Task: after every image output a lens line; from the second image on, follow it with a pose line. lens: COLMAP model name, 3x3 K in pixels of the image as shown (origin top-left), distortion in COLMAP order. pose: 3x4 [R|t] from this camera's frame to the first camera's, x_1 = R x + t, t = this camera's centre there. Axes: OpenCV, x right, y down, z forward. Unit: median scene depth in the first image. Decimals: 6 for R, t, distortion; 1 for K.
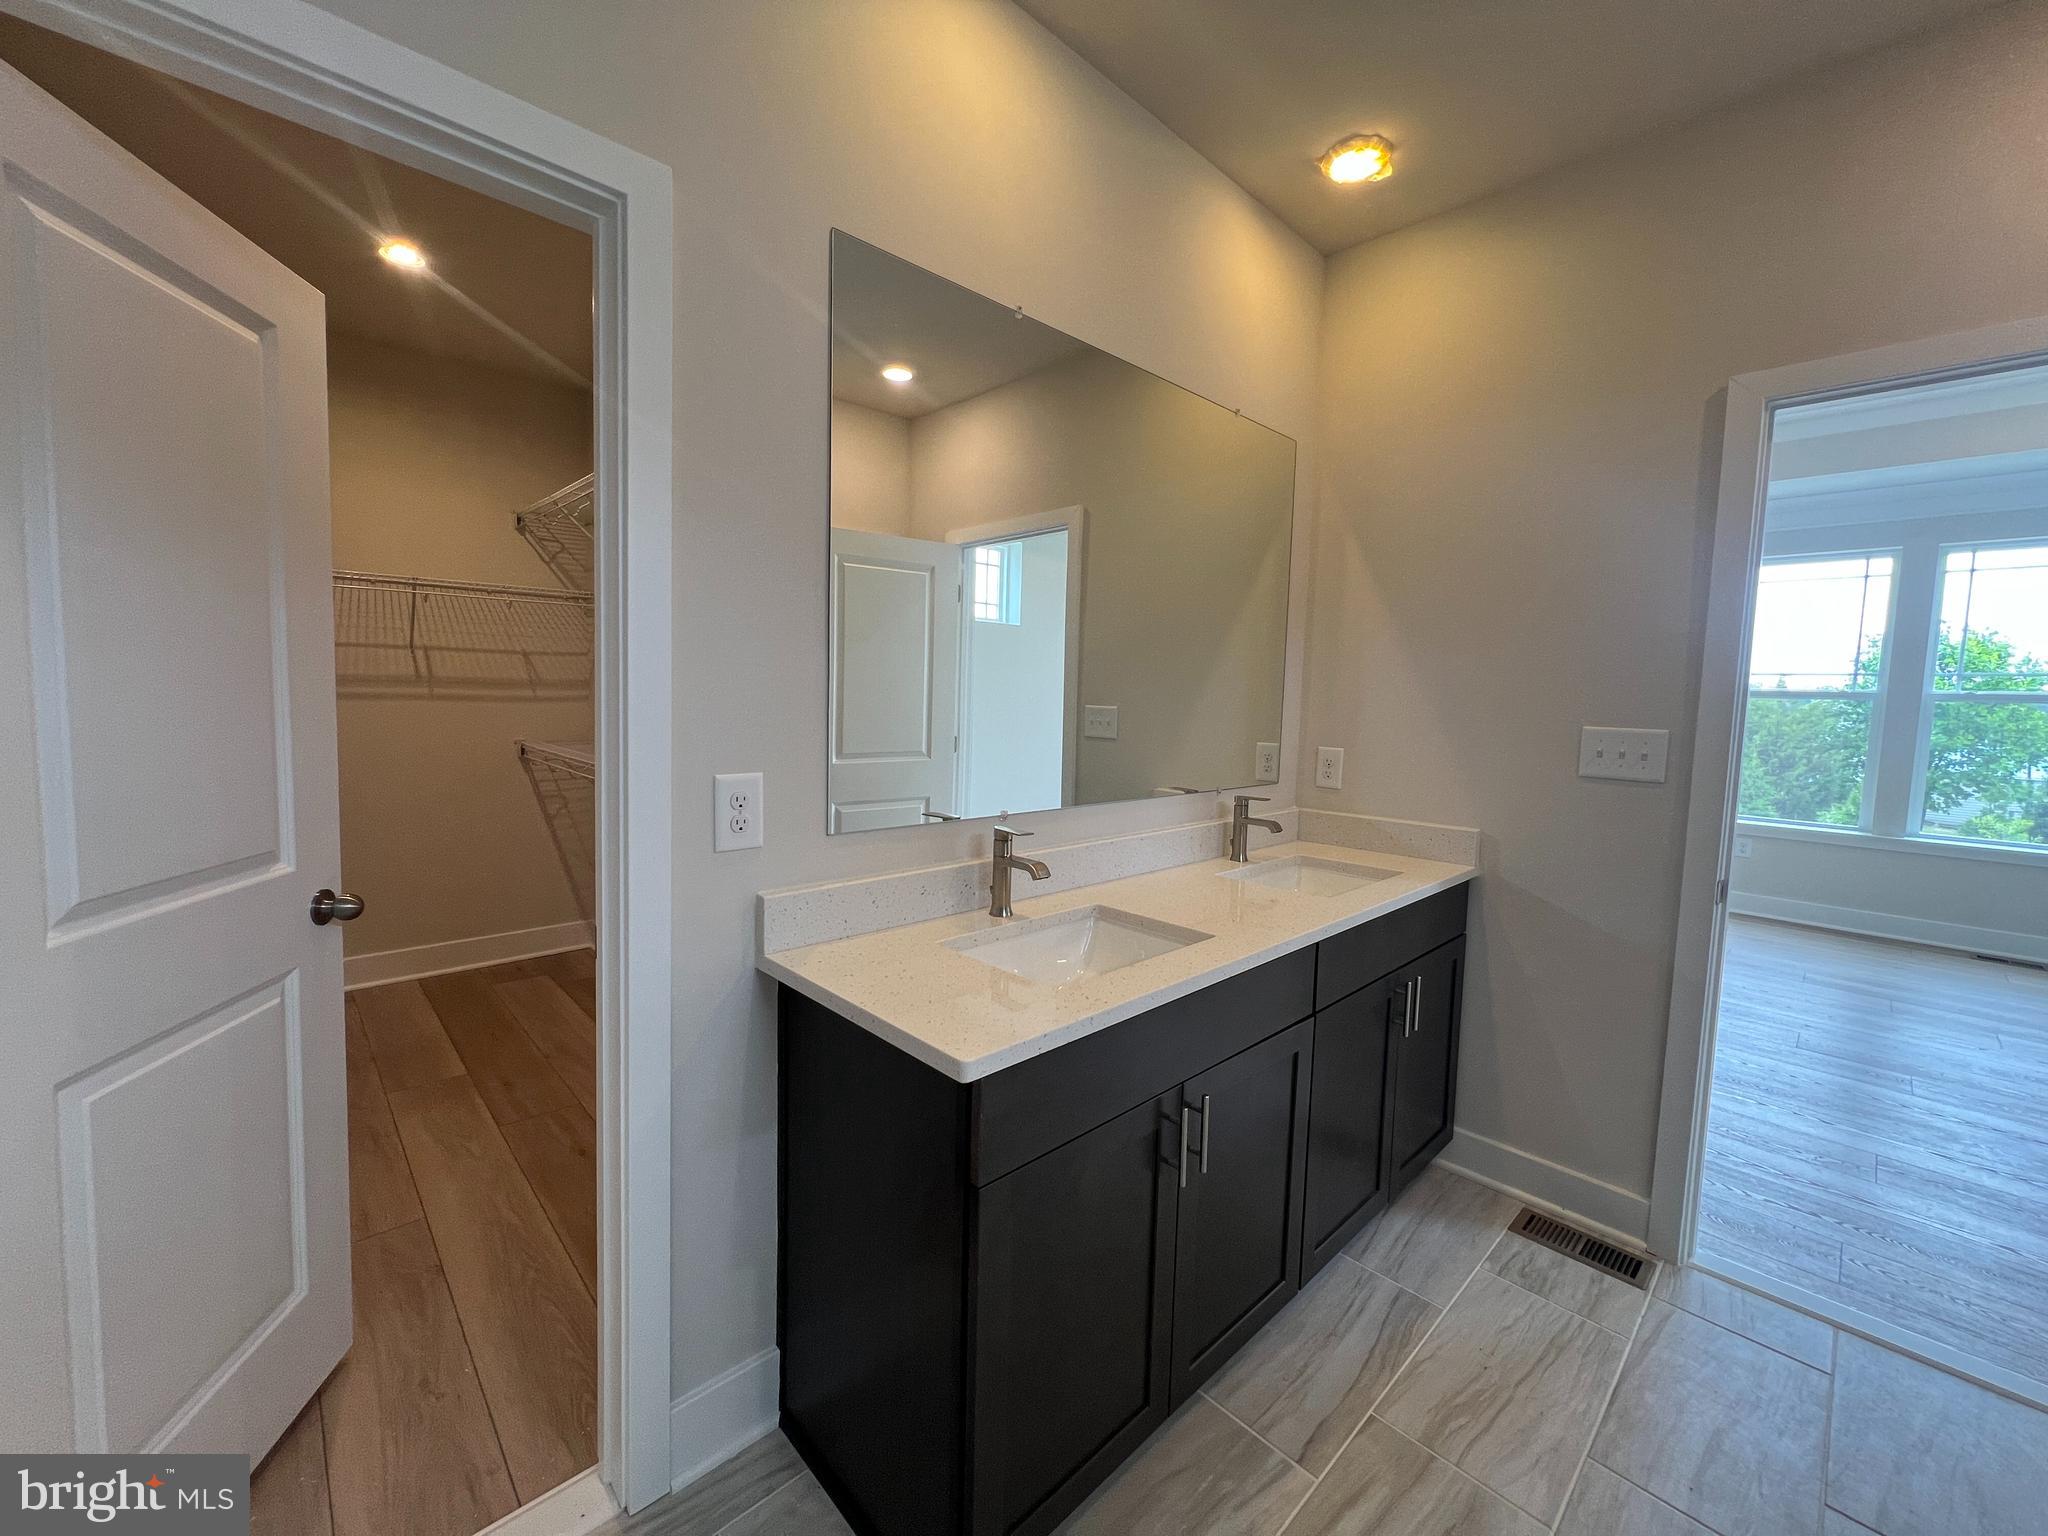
lens RADIAL K [[812.7, 0, 1011.3], [0, 812.7, 763.6], [0, 0, 1]] dist [-0.003431, 0.000034]
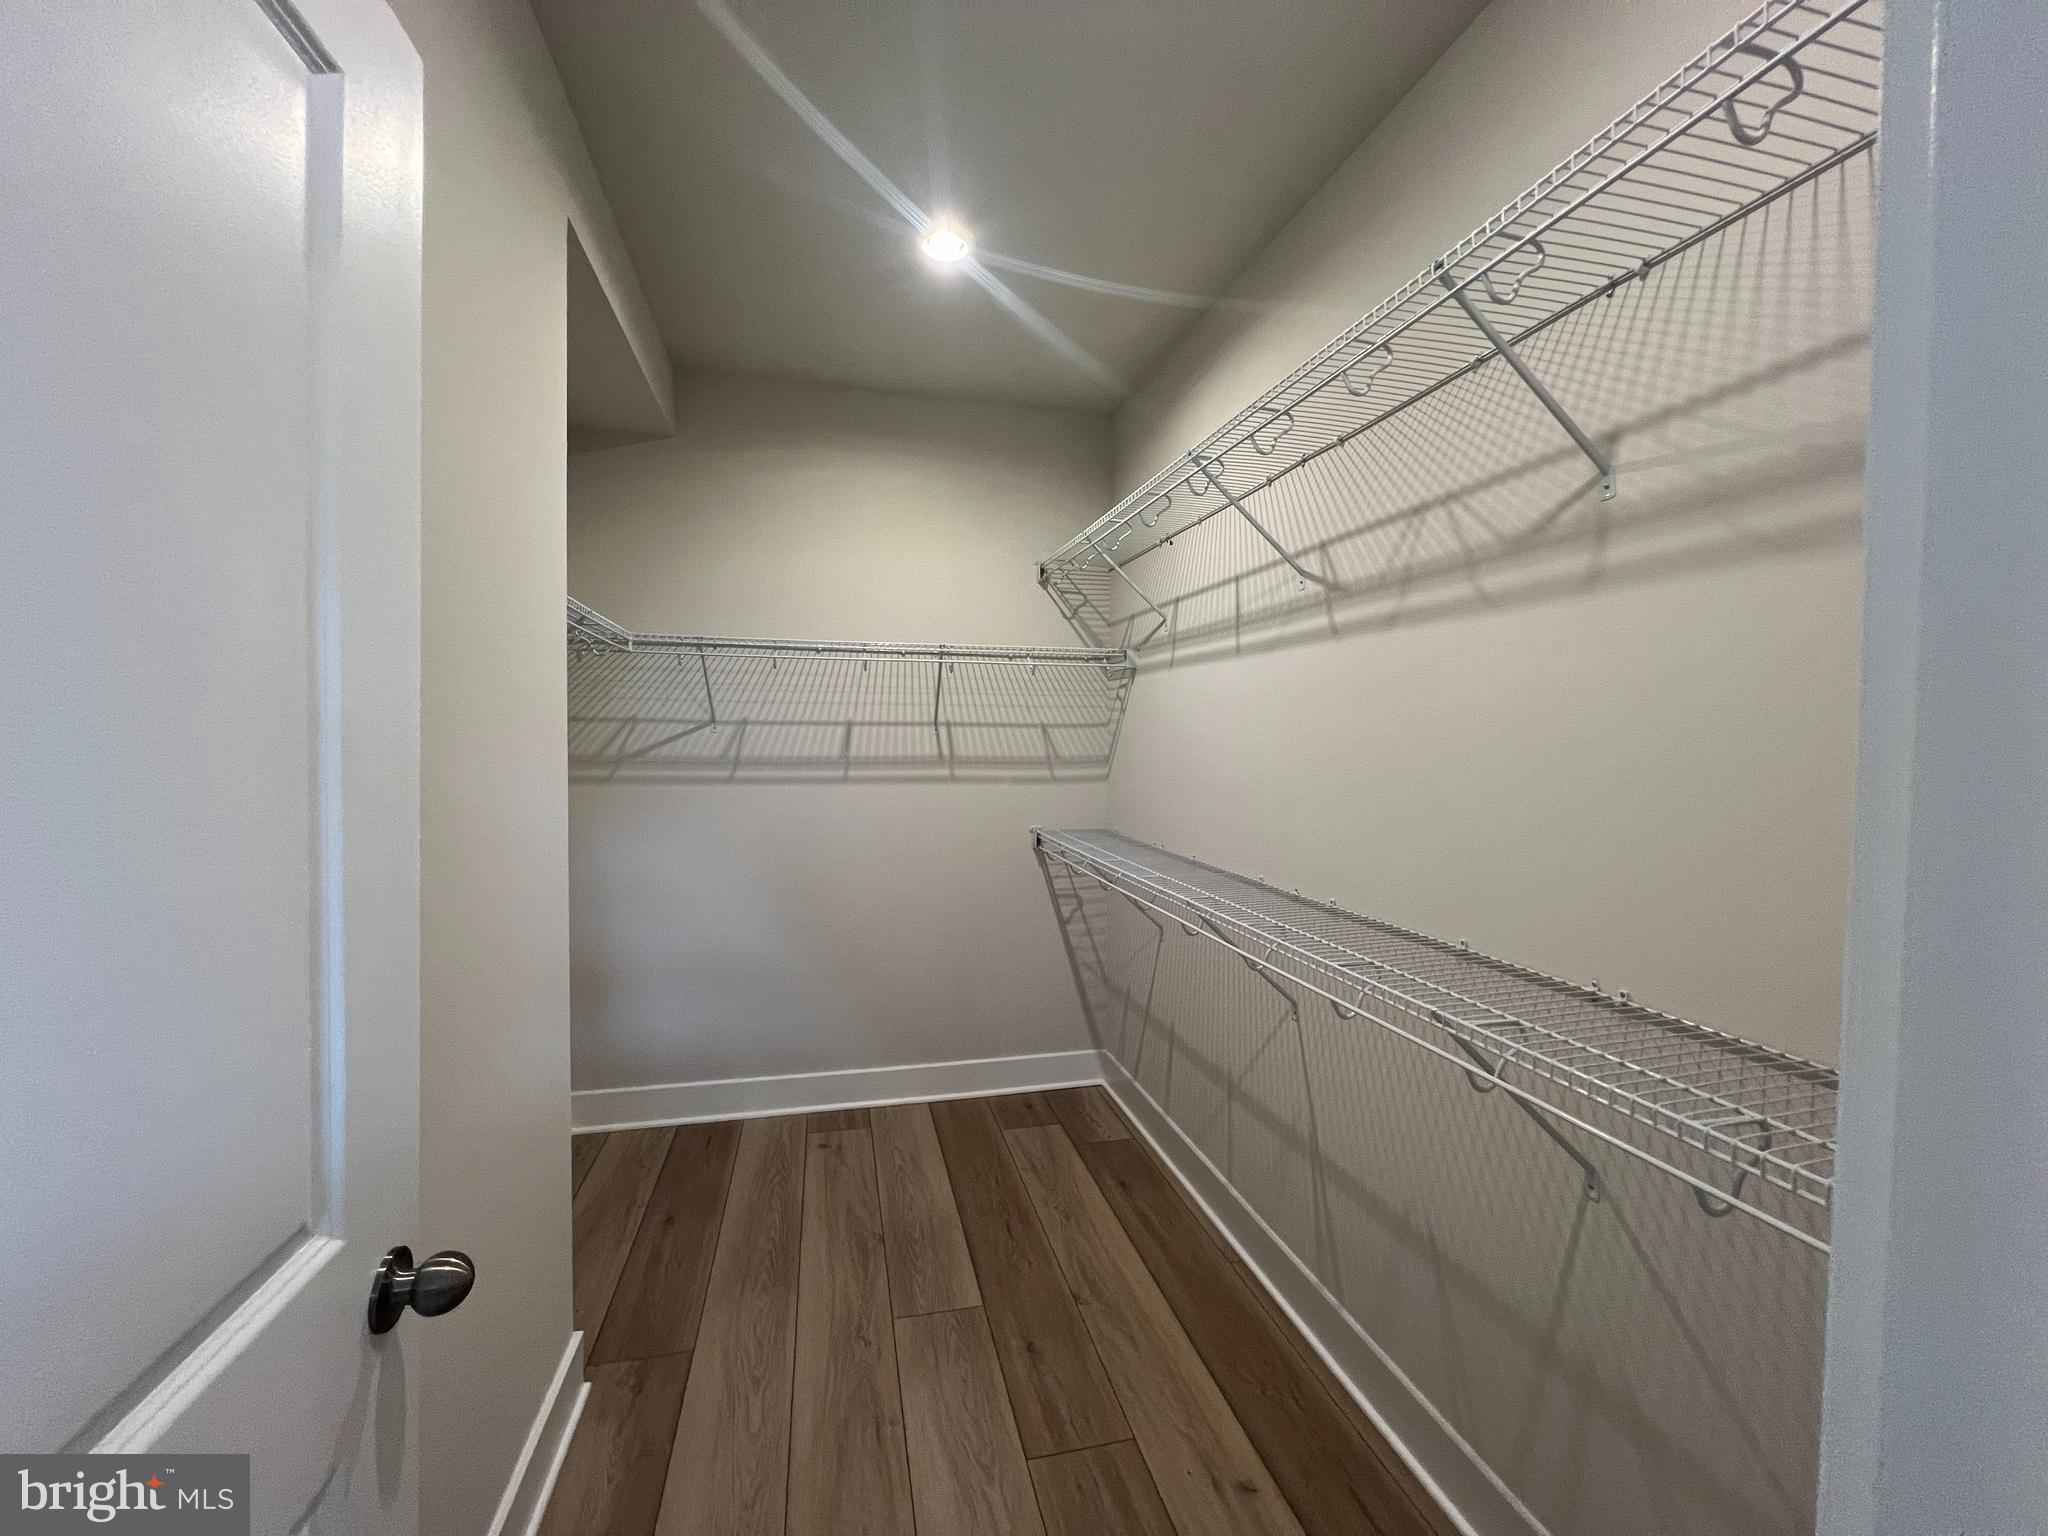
lens RADIAL K [[820.8, 0, 1019.7], [0, 820.8, 759.6], [0, 0, 1]] dist [-0.001386, 0.000505]
pose [[0.866689, -0.014354, -0.498643, -0.204109], [-0.026220, 0.996893, -0.074270, -0.038500], [0.498160, 0.077443, 0.863620, 0.262487]]
